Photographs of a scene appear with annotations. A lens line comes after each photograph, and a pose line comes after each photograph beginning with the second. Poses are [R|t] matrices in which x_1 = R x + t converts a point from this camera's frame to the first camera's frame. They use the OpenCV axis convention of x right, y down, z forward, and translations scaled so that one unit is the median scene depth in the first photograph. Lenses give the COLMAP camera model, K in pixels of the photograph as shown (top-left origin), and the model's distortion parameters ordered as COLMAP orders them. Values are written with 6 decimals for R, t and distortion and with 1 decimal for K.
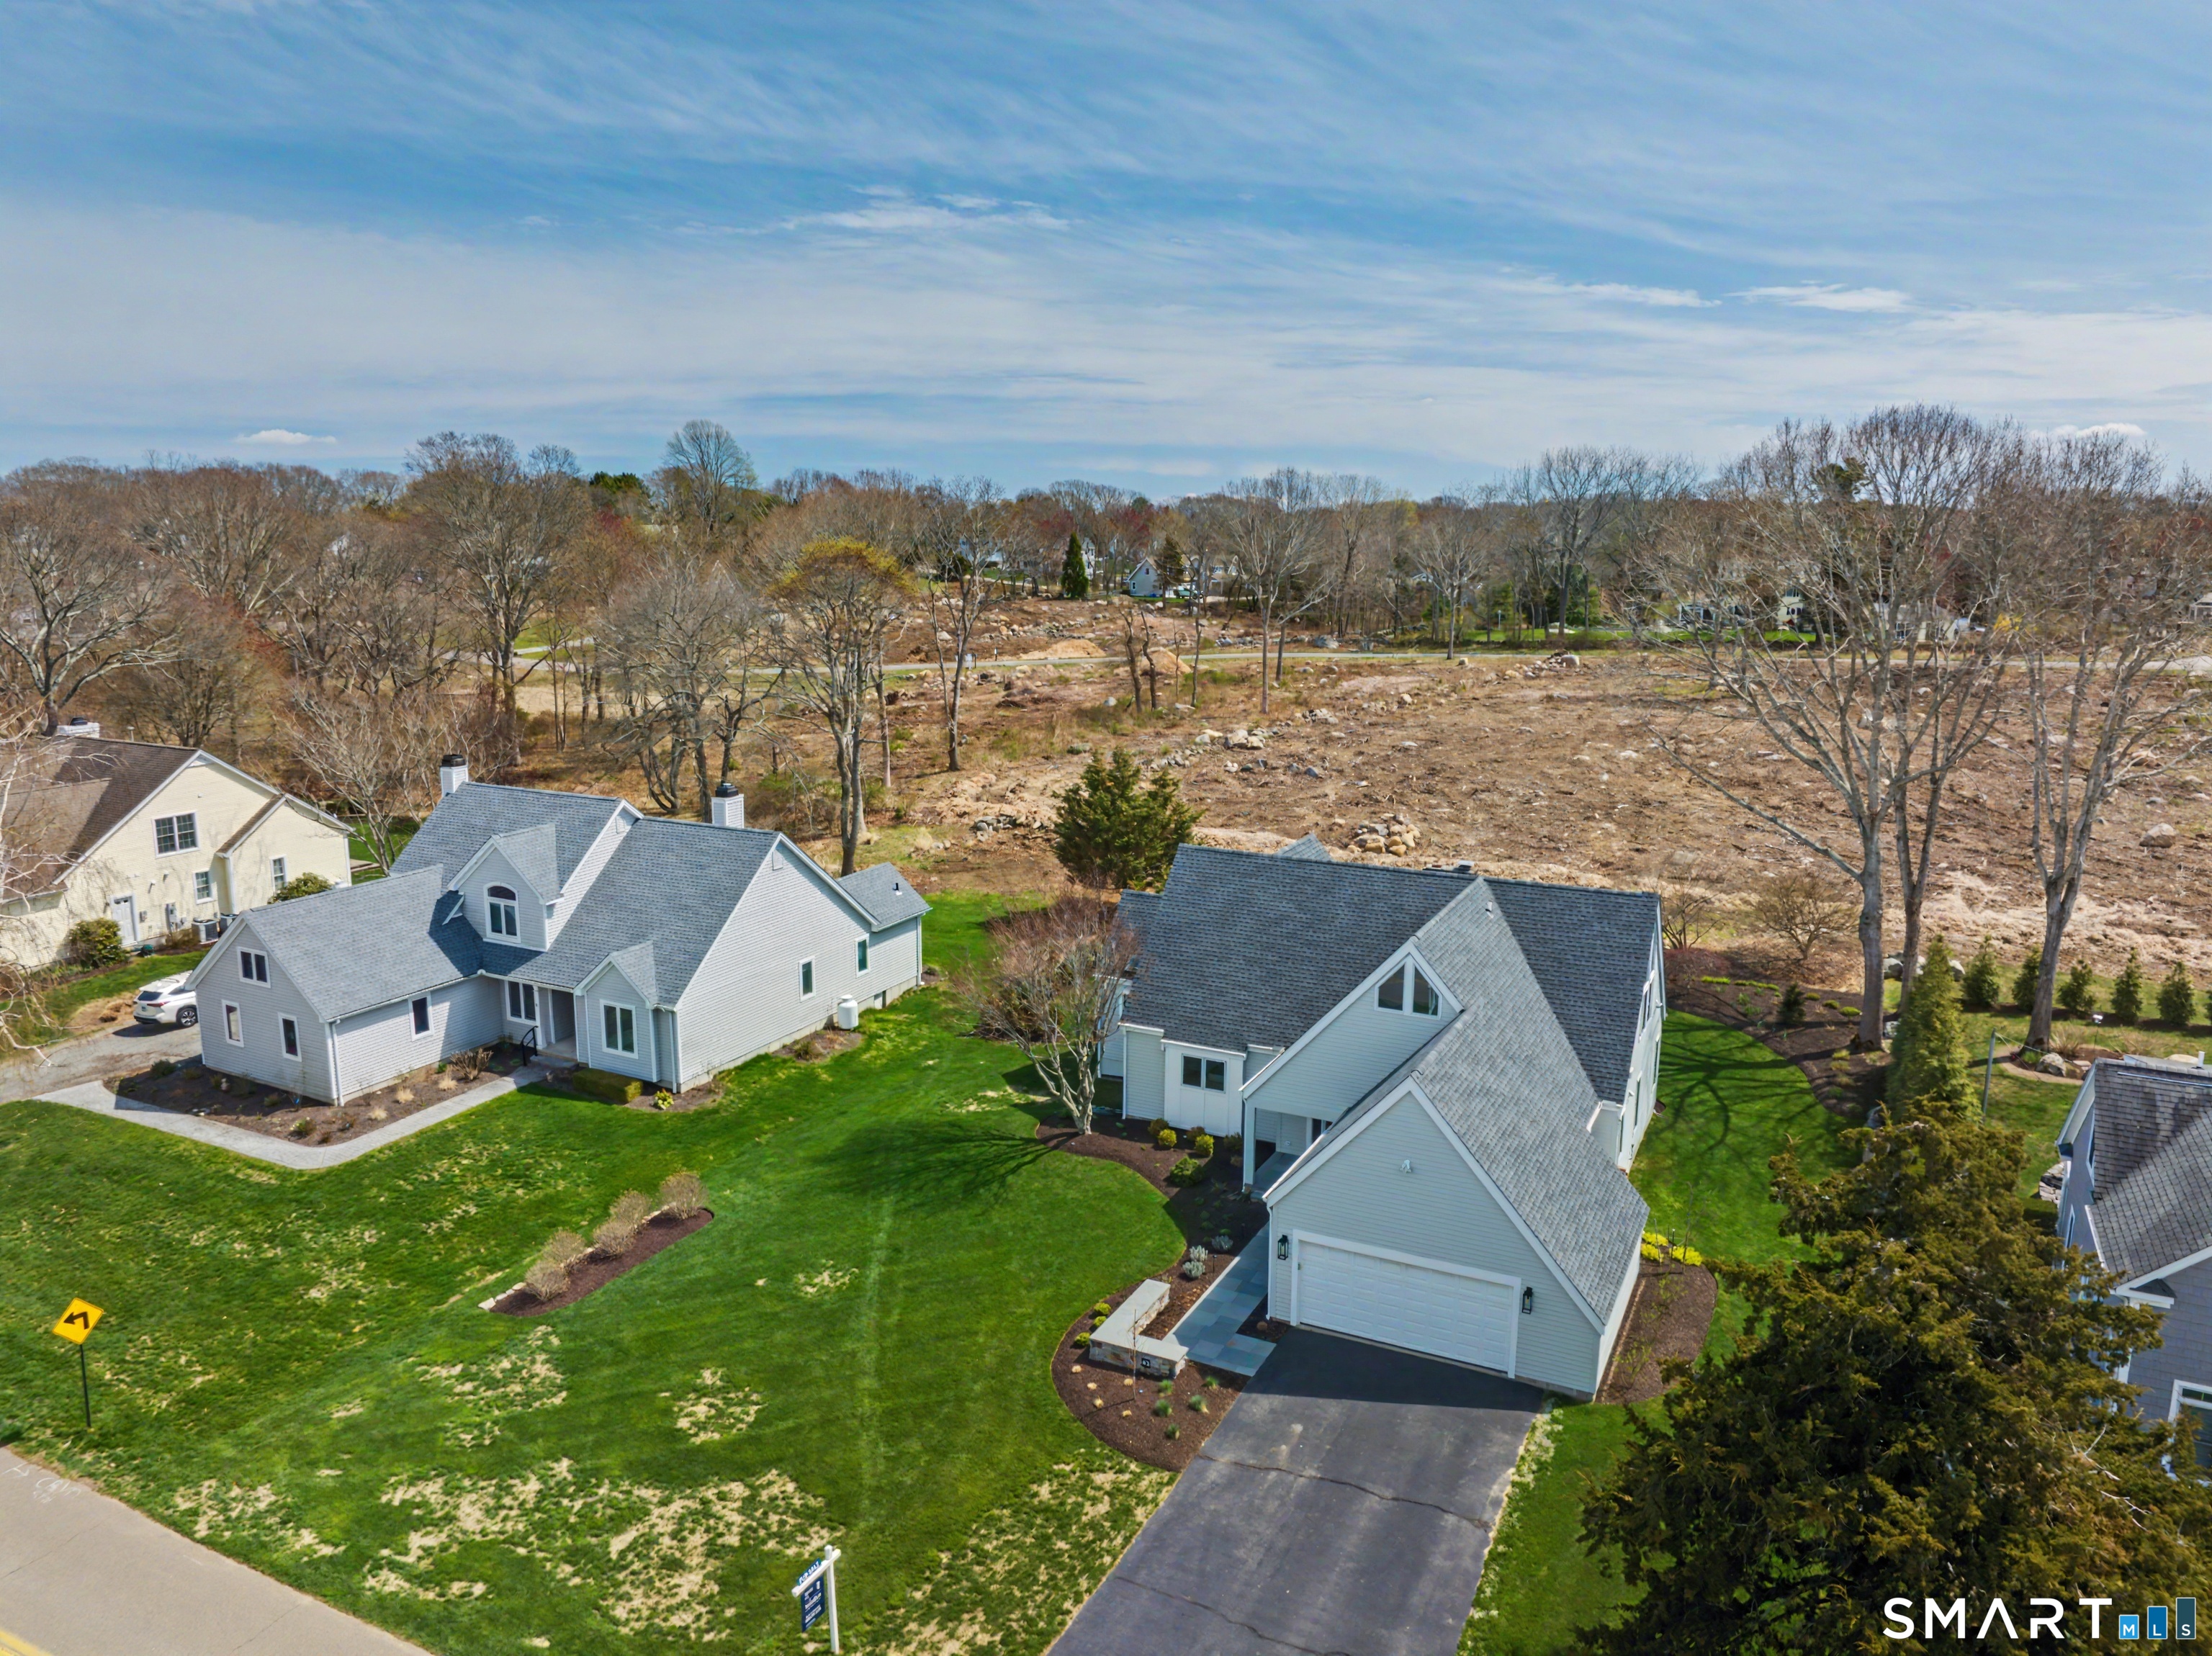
lens RADIAL K [[1563.7, 0, 1106.0], [0, 1563.7, 828.0], [0, 0, 1]] dist [-0.029443, 0.009532]
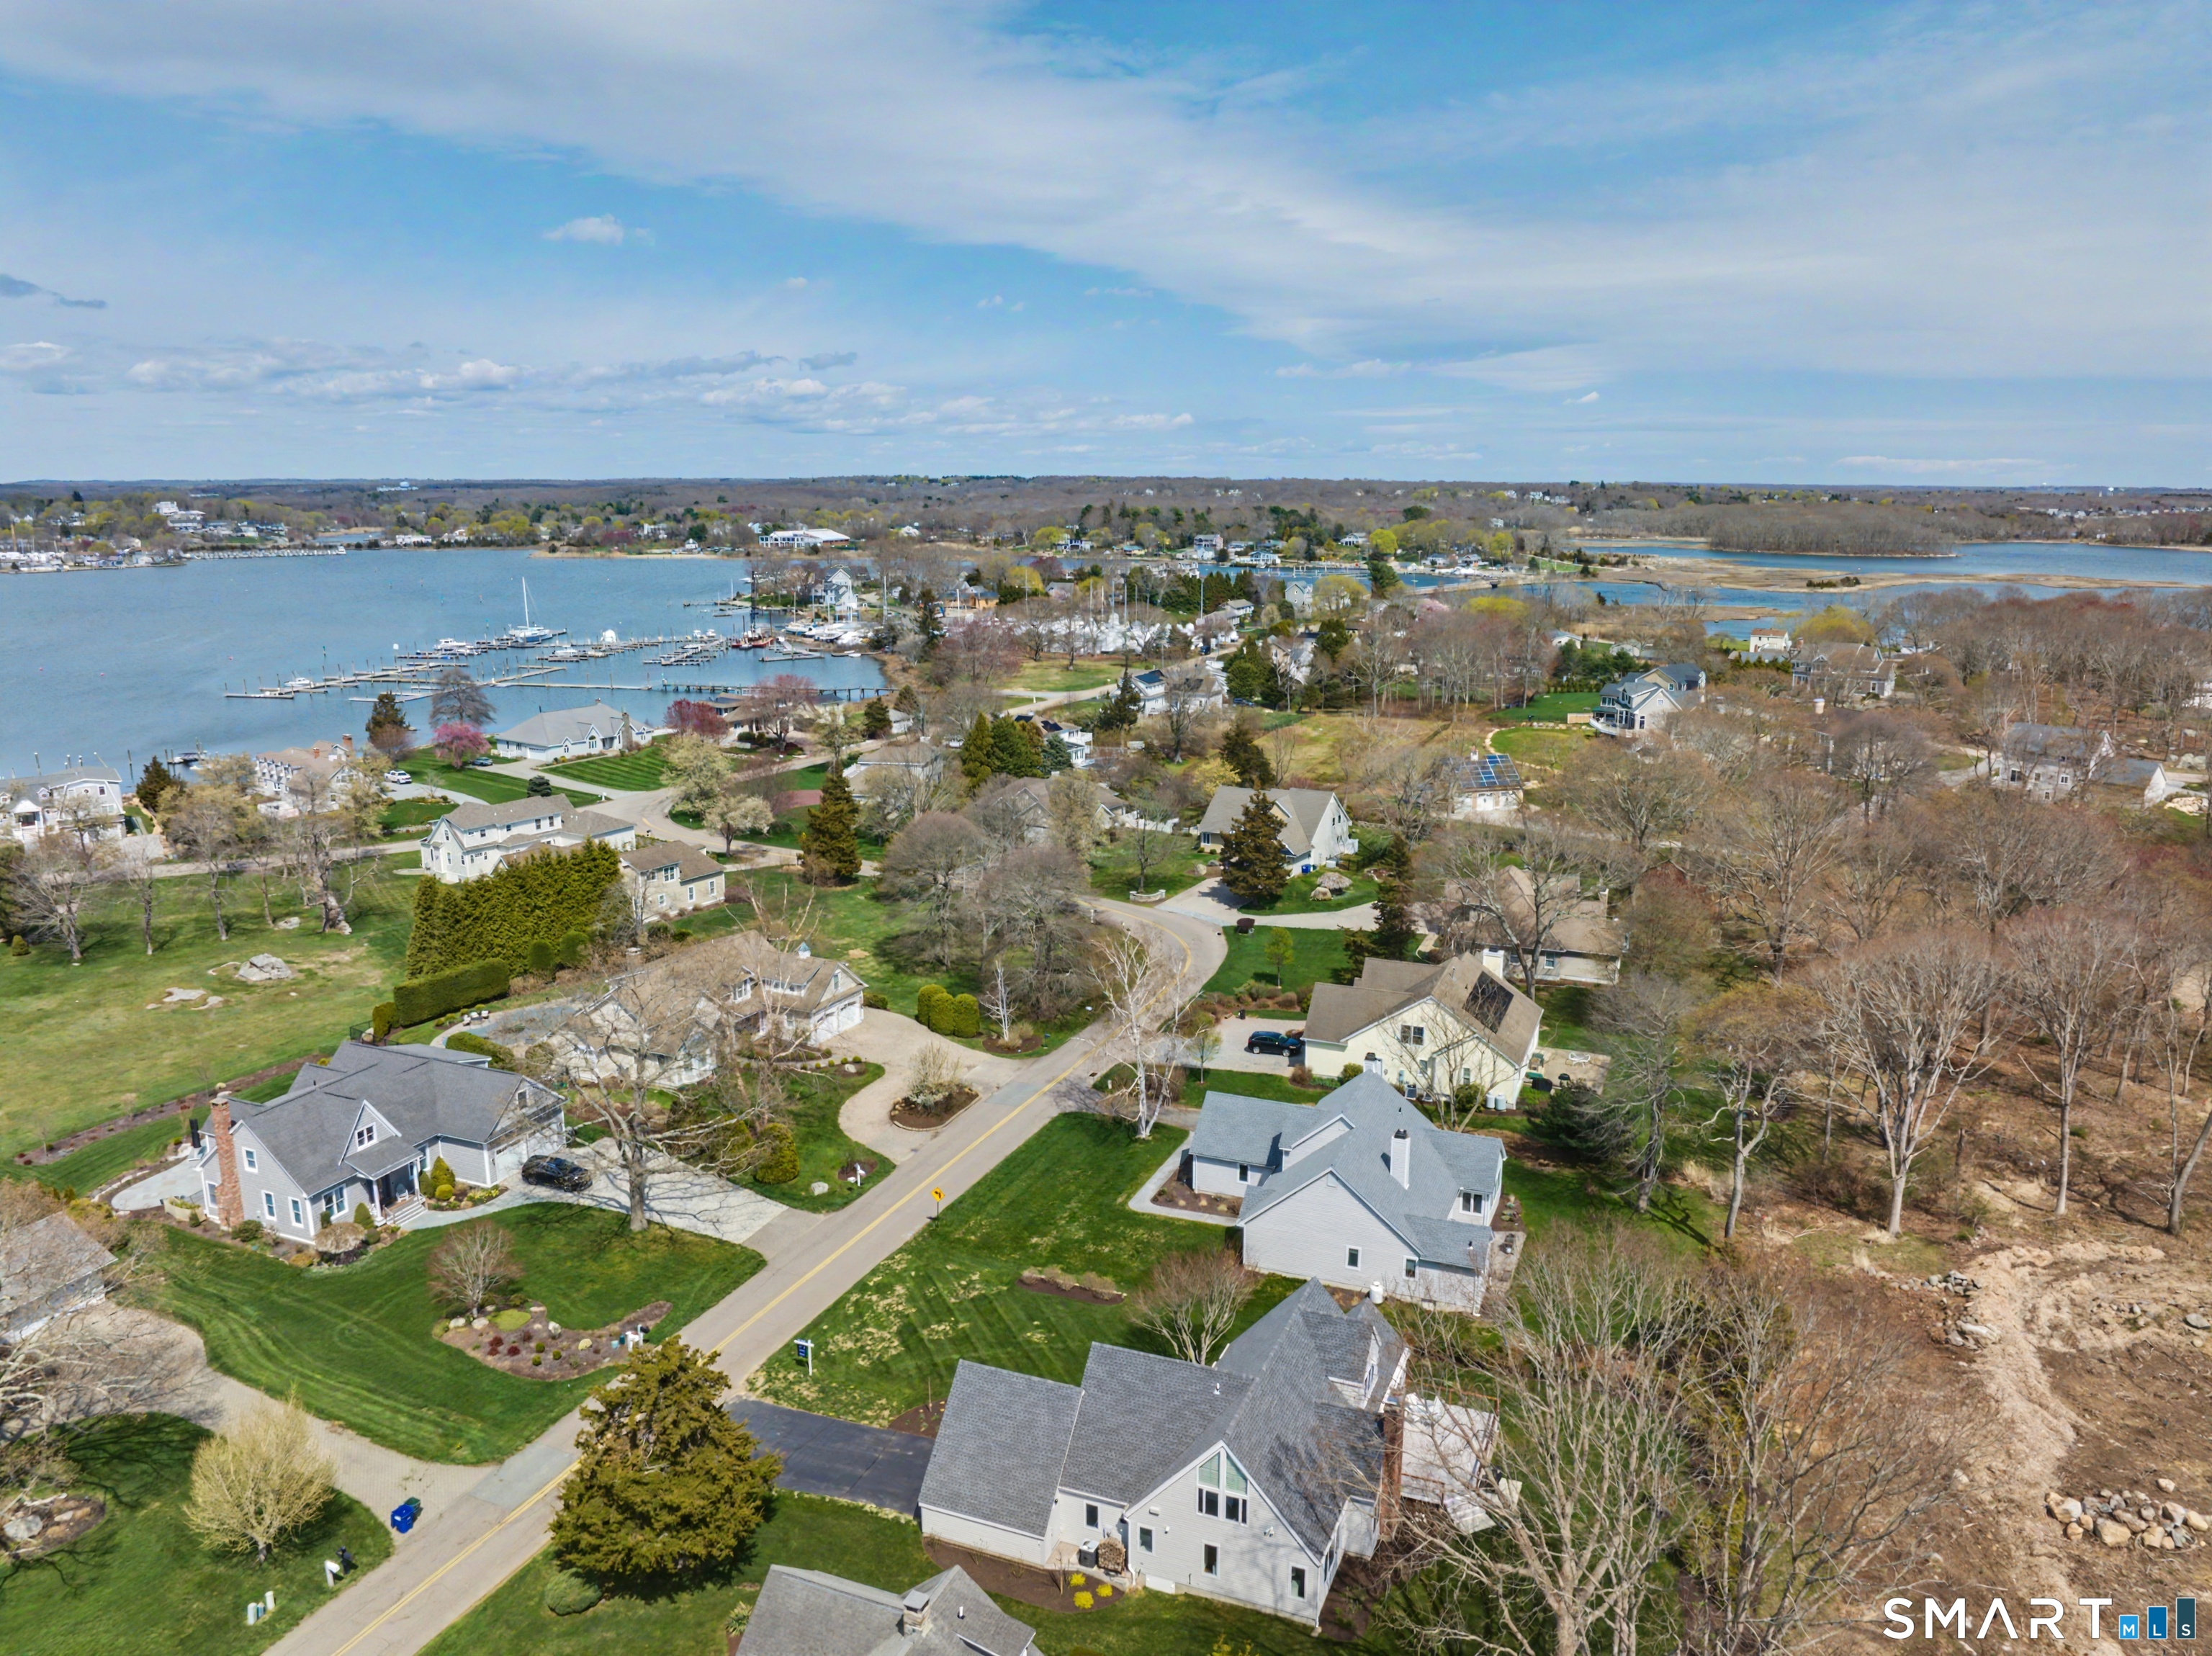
lens RADIAL K [[1563.7, 0, 1106.0], [0, 1563.7, 828.0], [0, 0, 1]] dist [-0.029443, 0.009532]
pose [[0.080664, 0.212095, -0.973914, 1.384520], [-0.195161, 0.961546, 0.193238, -0.649486], [0.977448, 0.174483, 0.118955, 0.505796]]
